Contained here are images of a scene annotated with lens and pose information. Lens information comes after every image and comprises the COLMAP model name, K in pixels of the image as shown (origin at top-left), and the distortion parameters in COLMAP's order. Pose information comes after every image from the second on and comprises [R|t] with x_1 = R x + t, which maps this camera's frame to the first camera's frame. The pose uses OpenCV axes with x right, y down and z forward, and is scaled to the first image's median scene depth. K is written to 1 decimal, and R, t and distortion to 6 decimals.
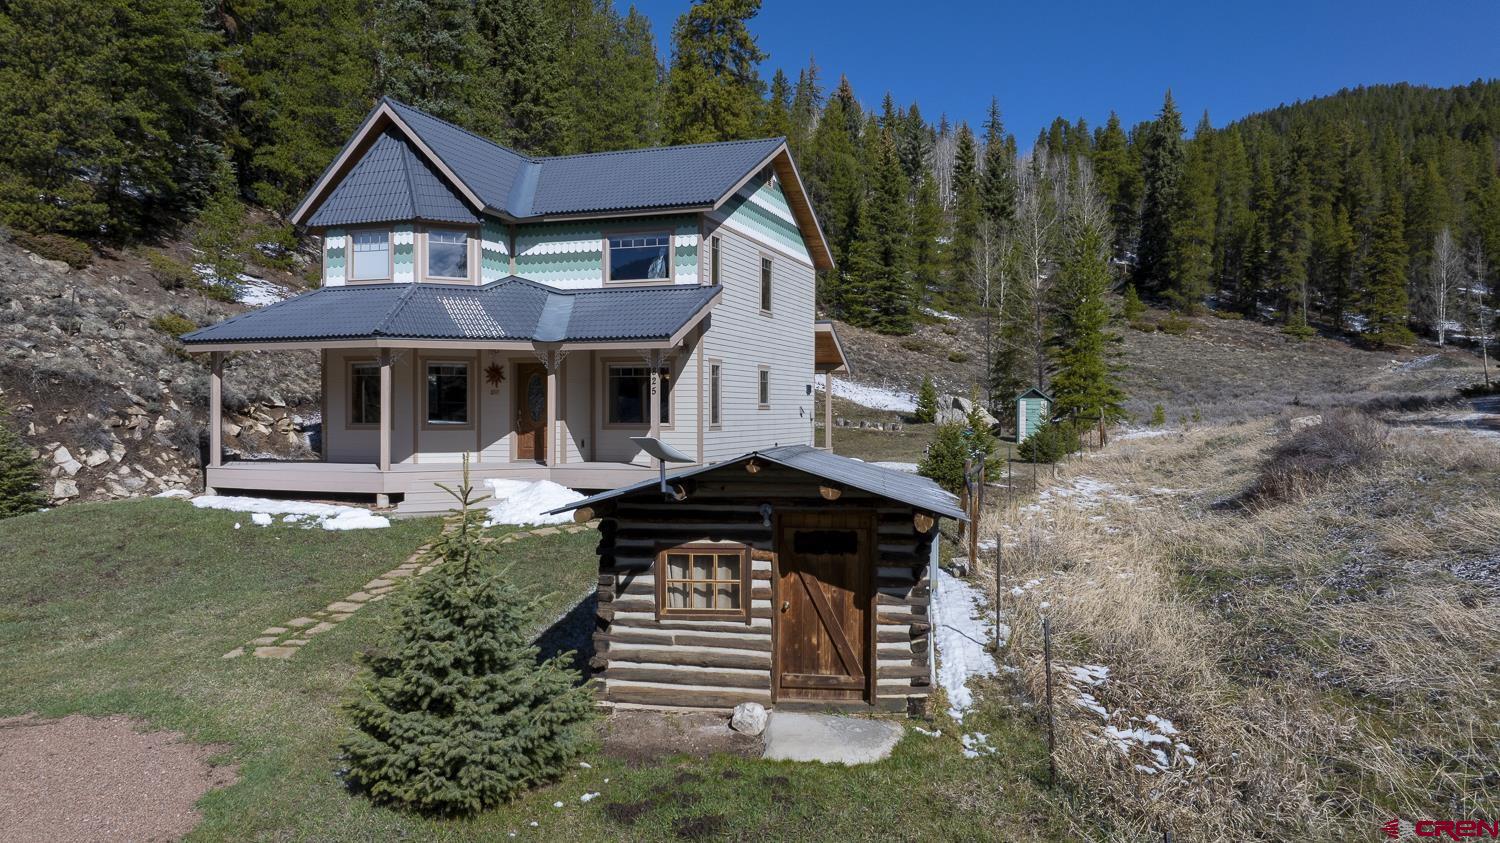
lens RADIAL K [[1048.9, 0, 750.1], [0, 1048.9, 417.4], [0, 0, 1]] dist [-0.034376, 0.039515]
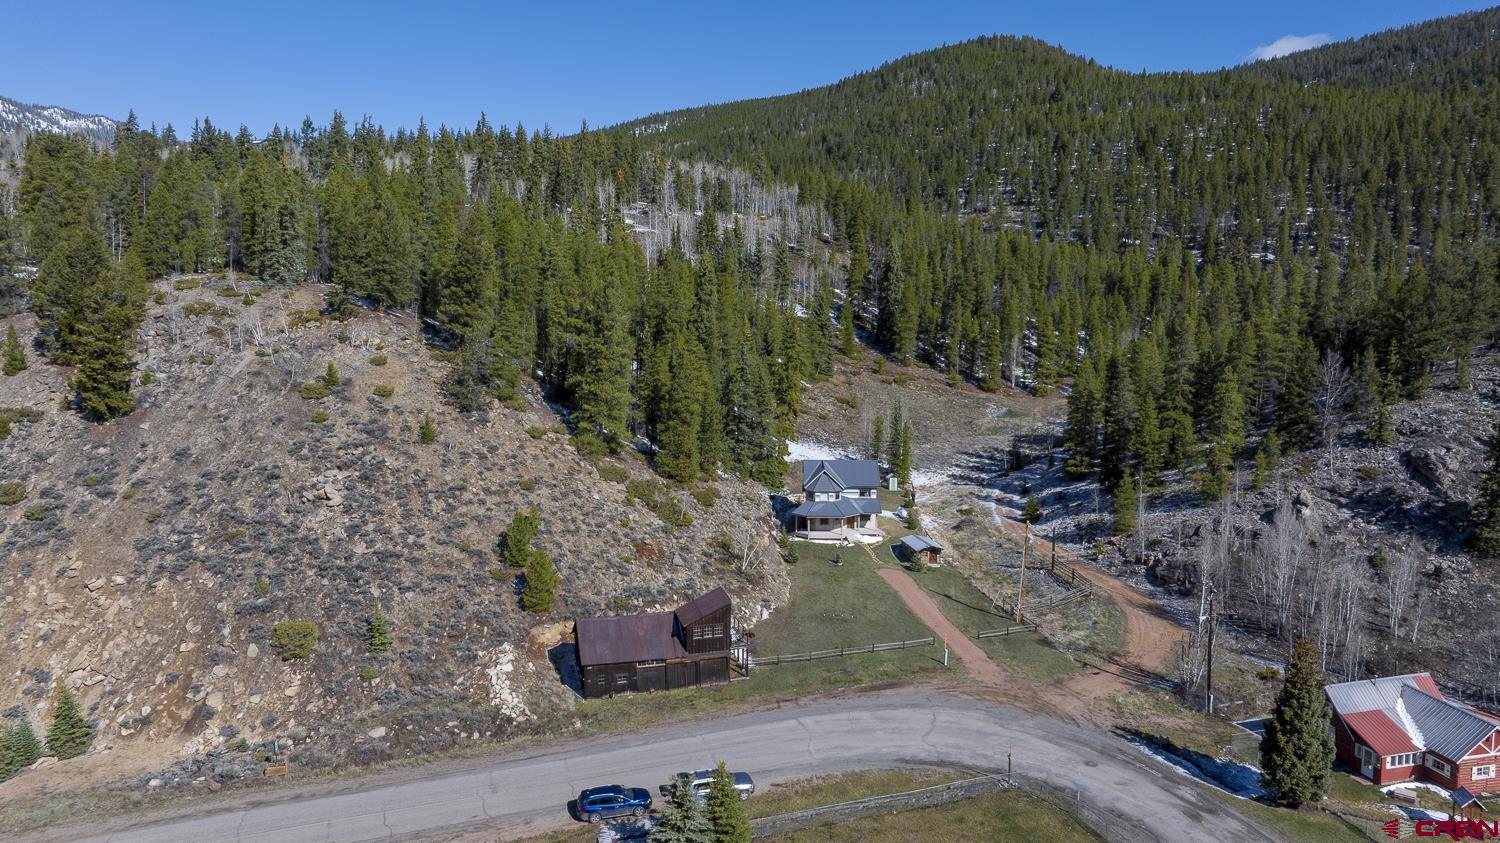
lens RADIAL K [[1048.9, 0, 751.0], [0, 1048.9, 425.3], [0, 0, 1]] dist [-0.034376, 0.039515]
pose [[0.952652, -0.038197, 0.301655, -0.493379], [-0.000764, 0.991775, 0.127993, -0.255507], [-0.304063, -0.122163, 0.944787, -0.860984]]
